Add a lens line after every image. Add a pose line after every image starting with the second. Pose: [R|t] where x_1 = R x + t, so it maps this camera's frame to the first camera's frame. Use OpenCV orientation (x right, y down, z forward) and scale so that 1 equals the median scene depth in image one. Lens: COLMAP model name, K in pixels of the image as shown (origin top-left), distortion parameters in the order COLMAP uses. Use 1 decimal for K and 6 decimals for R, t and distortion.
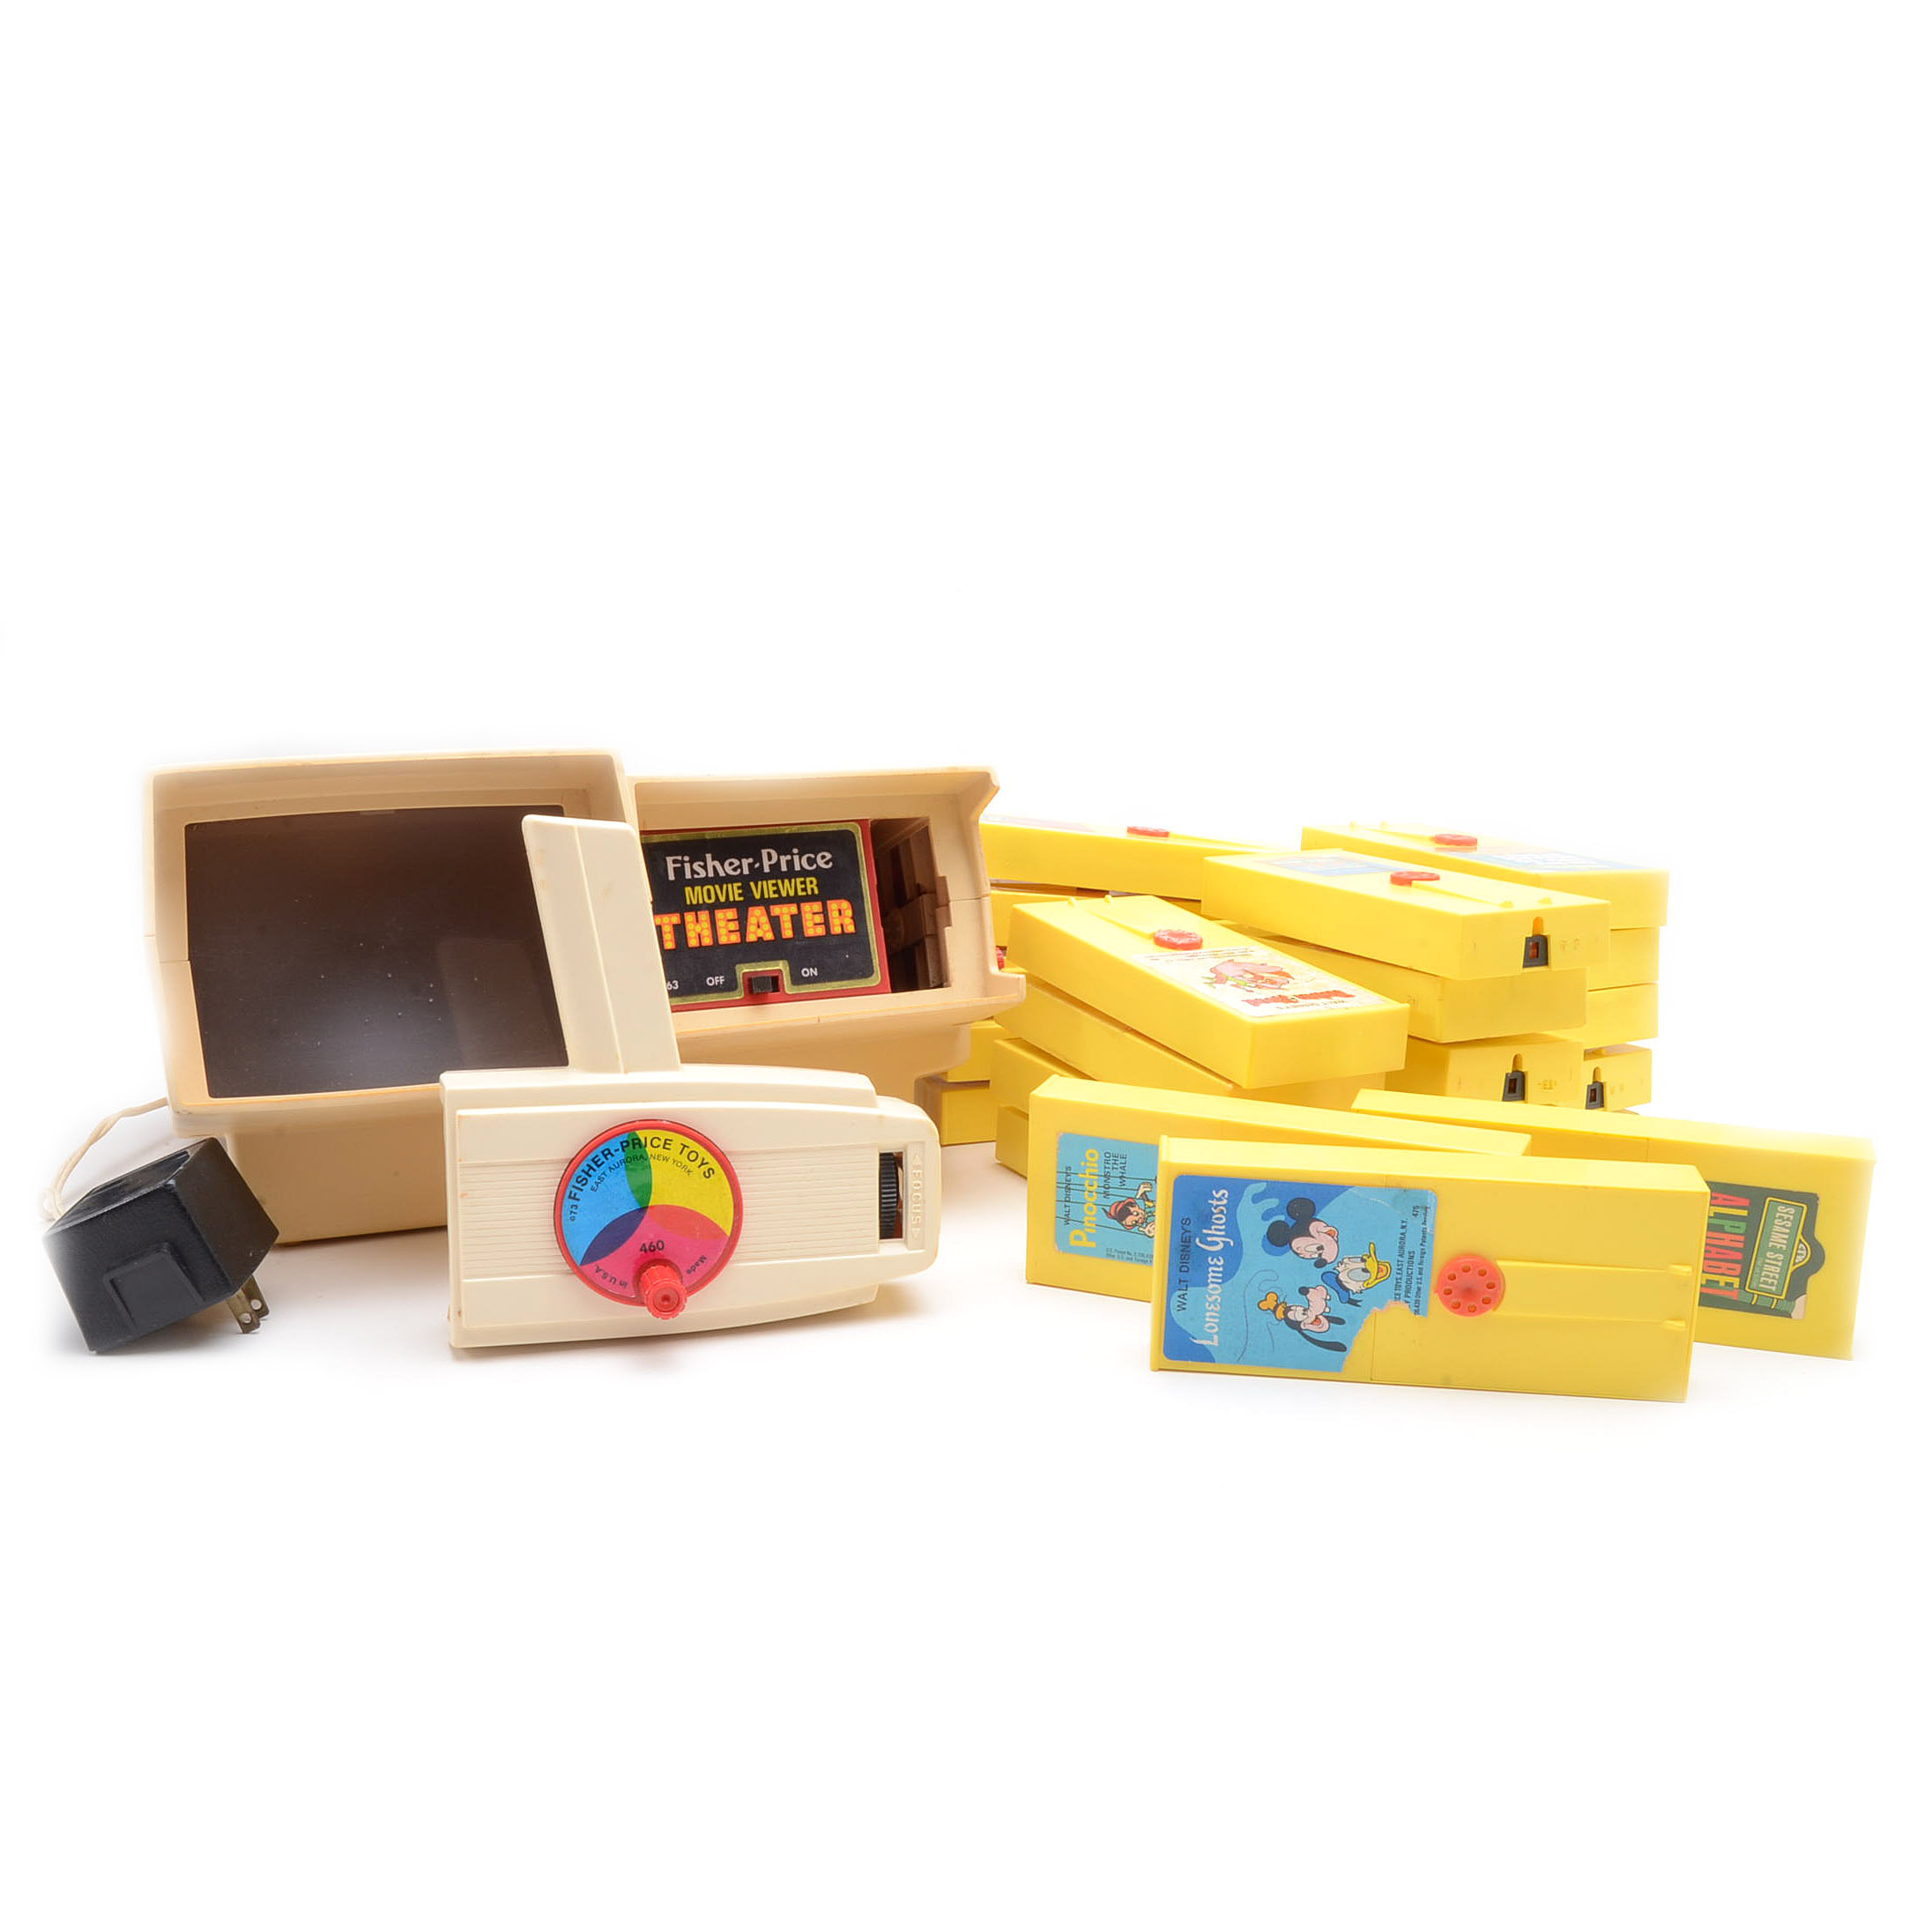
lens RADIAL K [[1911.2, 0, 962.7], [0, 1911.2, 1008.1], [0, 0, 1]] dist [-0.073383, 0.005537]
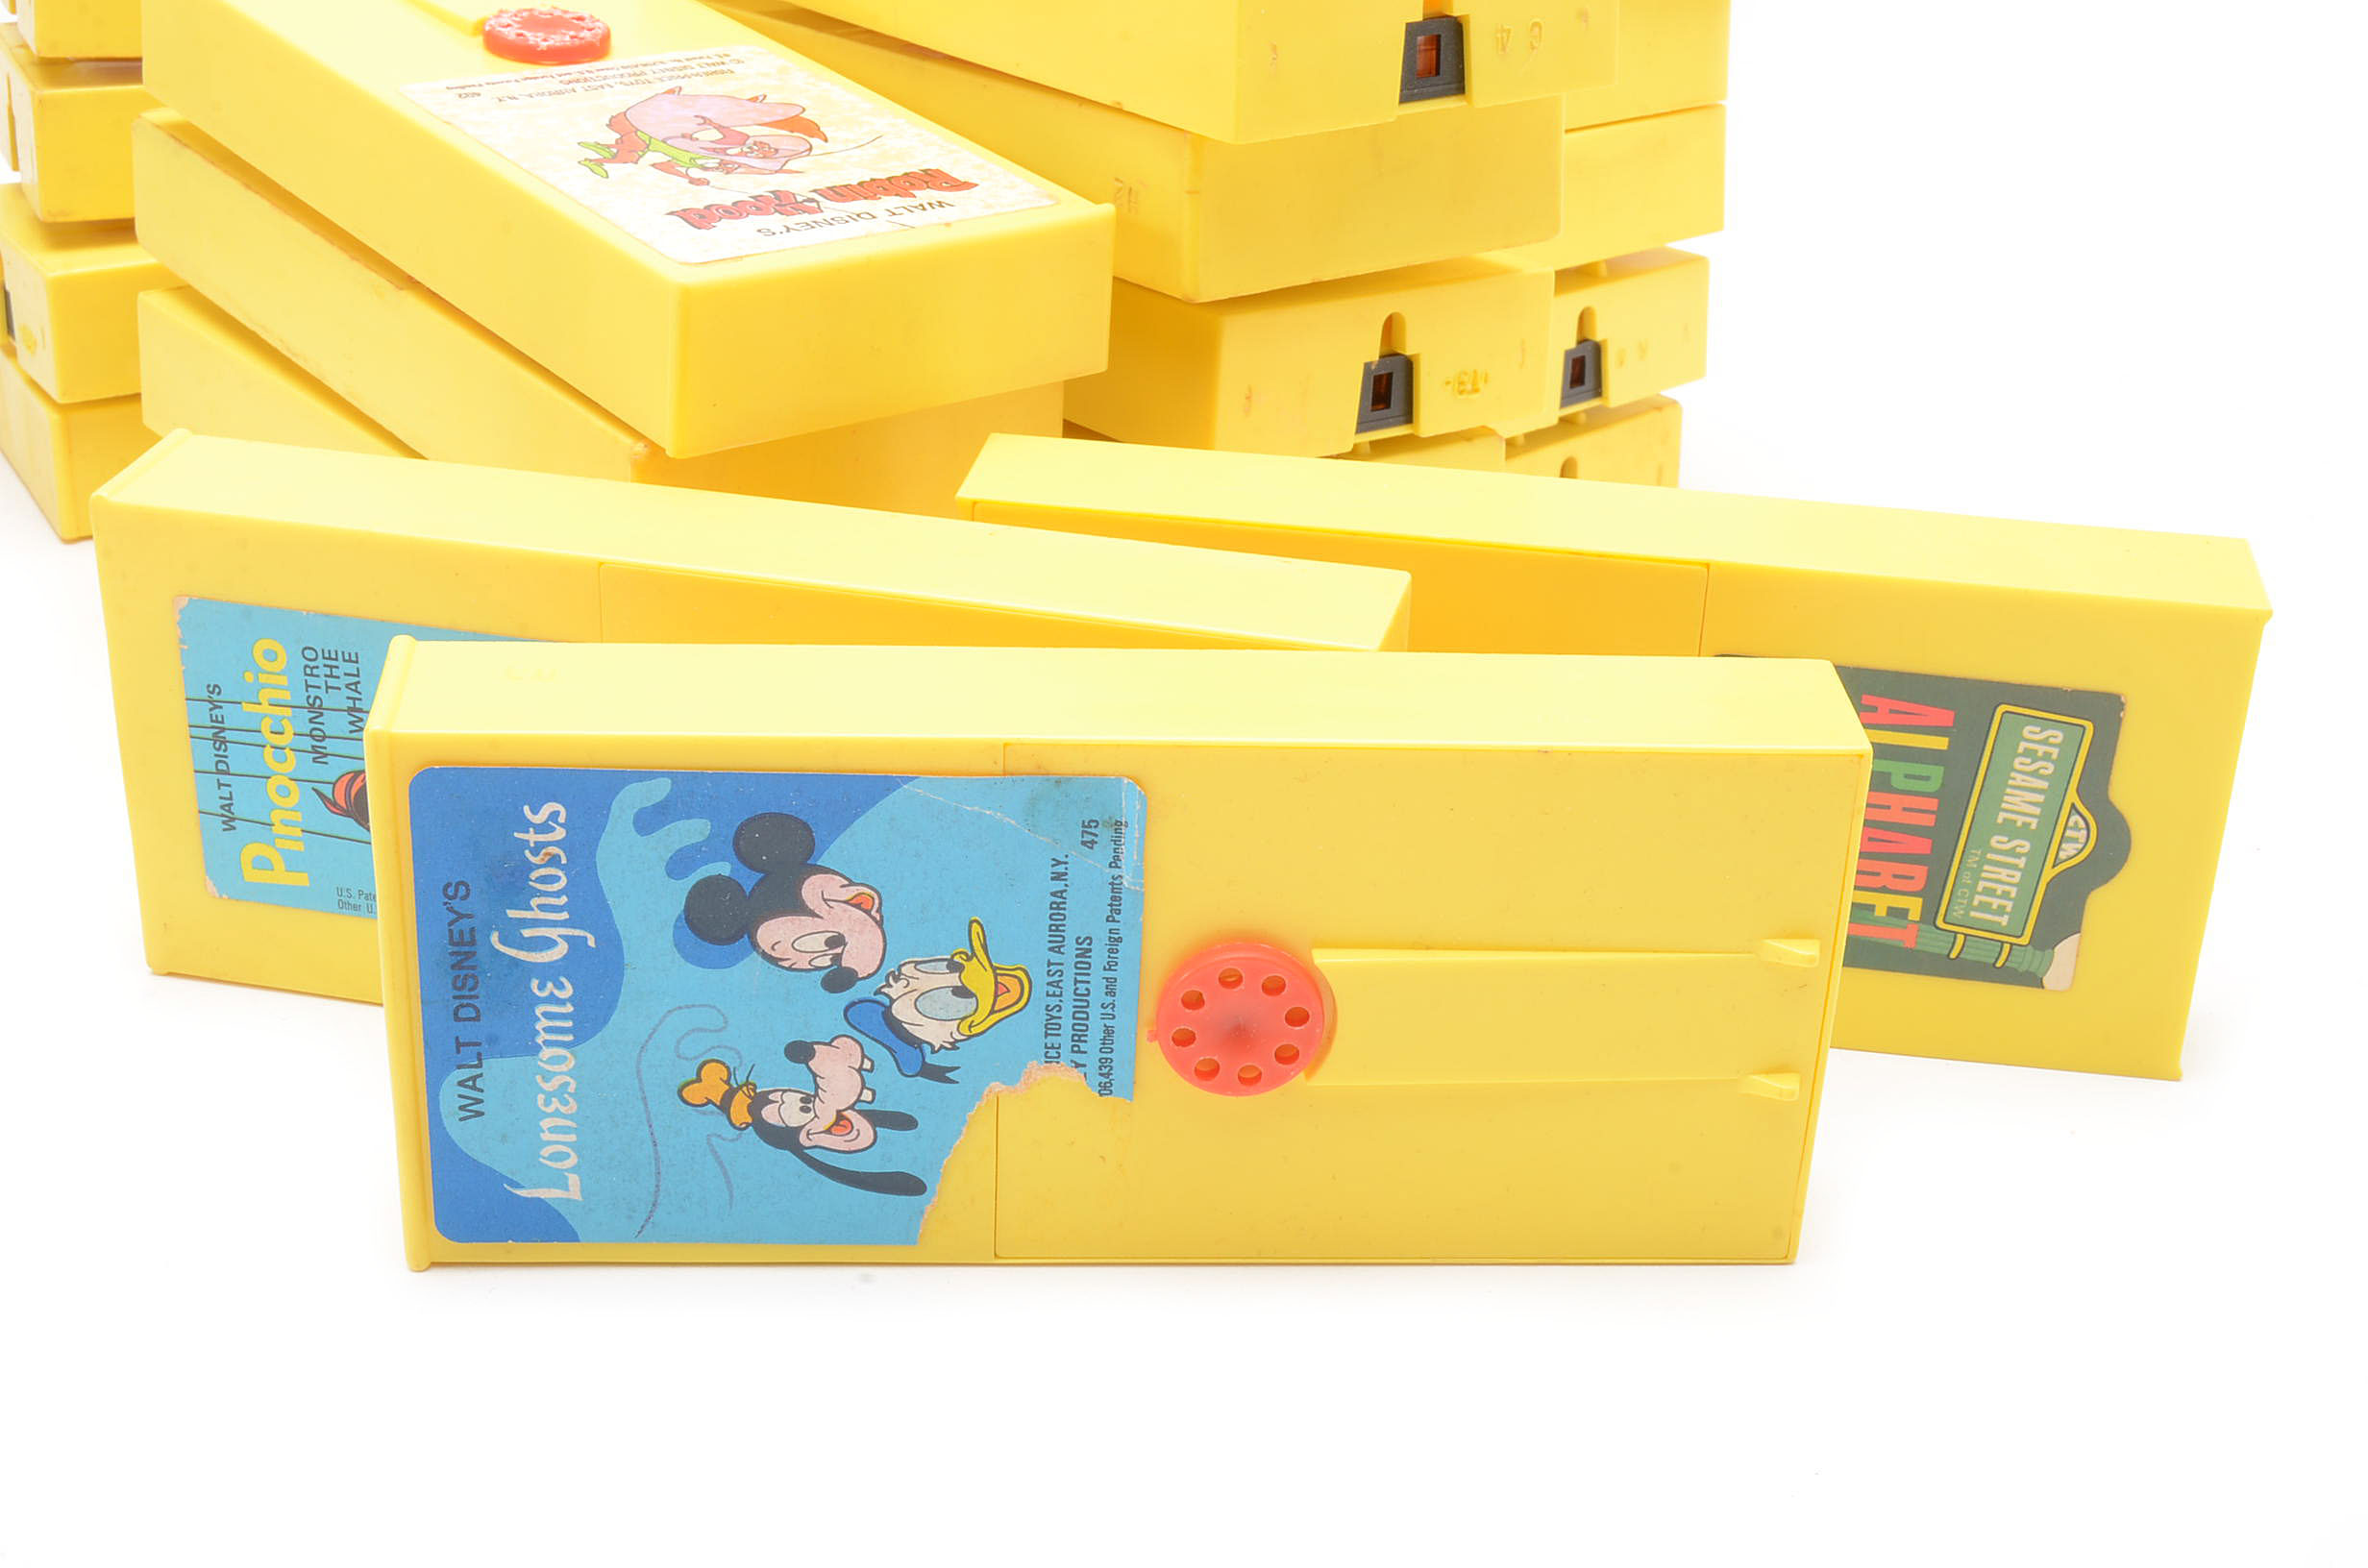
lens RADIAL K [[3059.5, 0, 1184.0], [0, 3059.5, 784.0], [0, 0, 1]] dist [-0.059443, -0.011486]
pose [[0.981698, -0.064314, 0.179257, 0.143250], [0.020583, 0.971569, 0.235861, -0.037311], [-0.189330, -0.227854, 0.955111, 0.416872]]
